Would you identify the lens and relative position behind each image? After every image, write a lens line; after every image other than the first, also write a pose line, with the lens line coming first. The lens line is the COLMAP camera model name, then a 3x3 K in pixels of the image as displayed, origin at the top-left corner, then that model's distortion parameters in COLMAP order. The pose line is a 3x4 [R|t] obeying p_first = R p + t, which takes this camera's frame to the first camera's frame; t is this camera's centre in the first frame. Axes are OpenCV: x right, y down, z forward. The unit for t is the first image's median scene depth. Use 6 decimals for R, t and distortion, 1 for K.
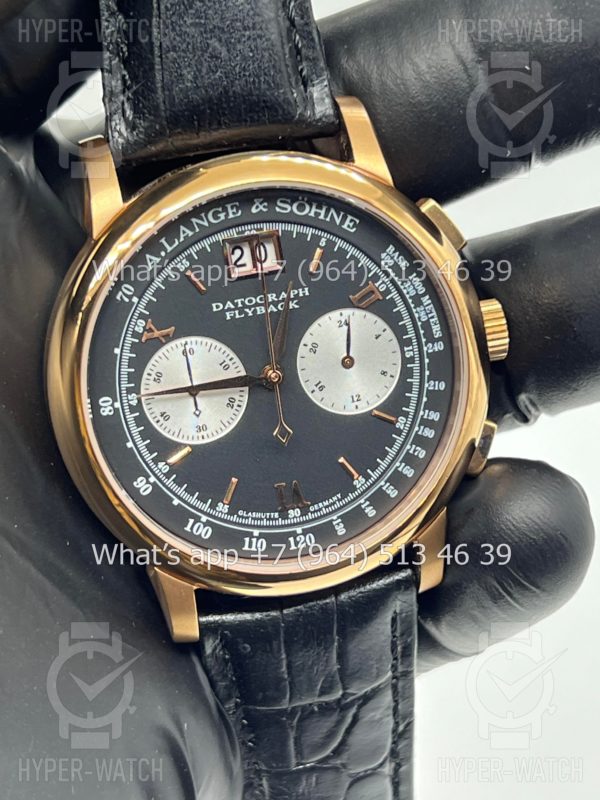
lens RADIAL K [[1861.4, 0, 294.8], [0, 1861.4, 400.4], [0, 0, 1]] dist [0.312622, 0.000000]
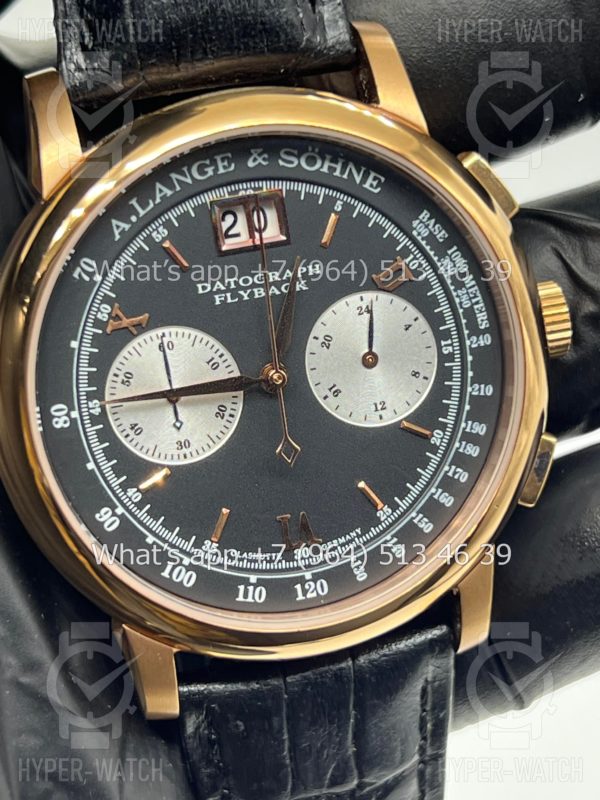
lens RADIAL K [[1861.4, 0, 297.4], [0, 1861.4, 404.6], [0, 0, 1]] dist [0.312622, 0.000000]
pose [[0.999542, -0.001594, 0.030235, -0.025925], [0.002012, 0.999903, -0.013802, 0.009073], [-0.030210, 0.013856, 0.999448, 0.220417]]
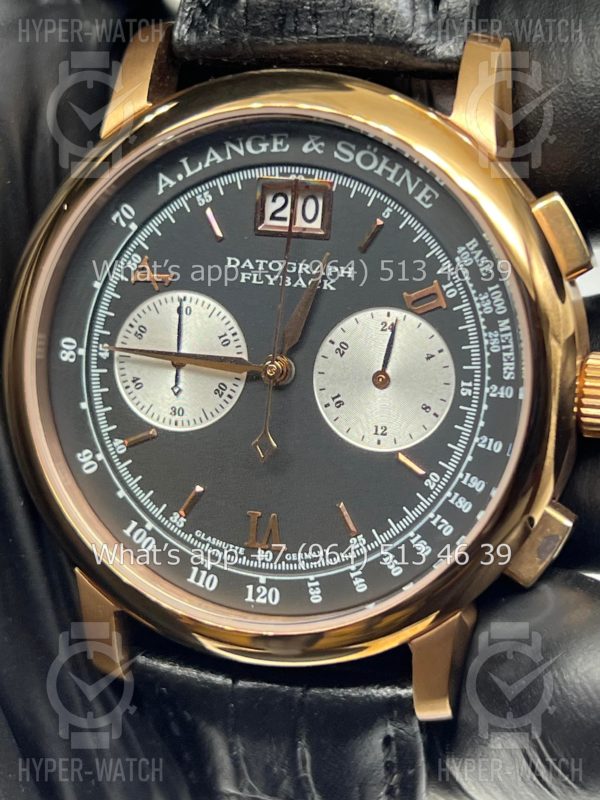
lens RADIAL K [[1861.4, 0, 300.6], [0, 1861.4, 398.7], [0, 0, 1]] dist [0.312622, 0.000000]
pose [[0.871727, 0.257960, -0.416592, 0.312366], [-0.276025, 0.960992, 0.017474, -0.017541], [0.404849, 0.099757, 0.908926, 0.320532]]
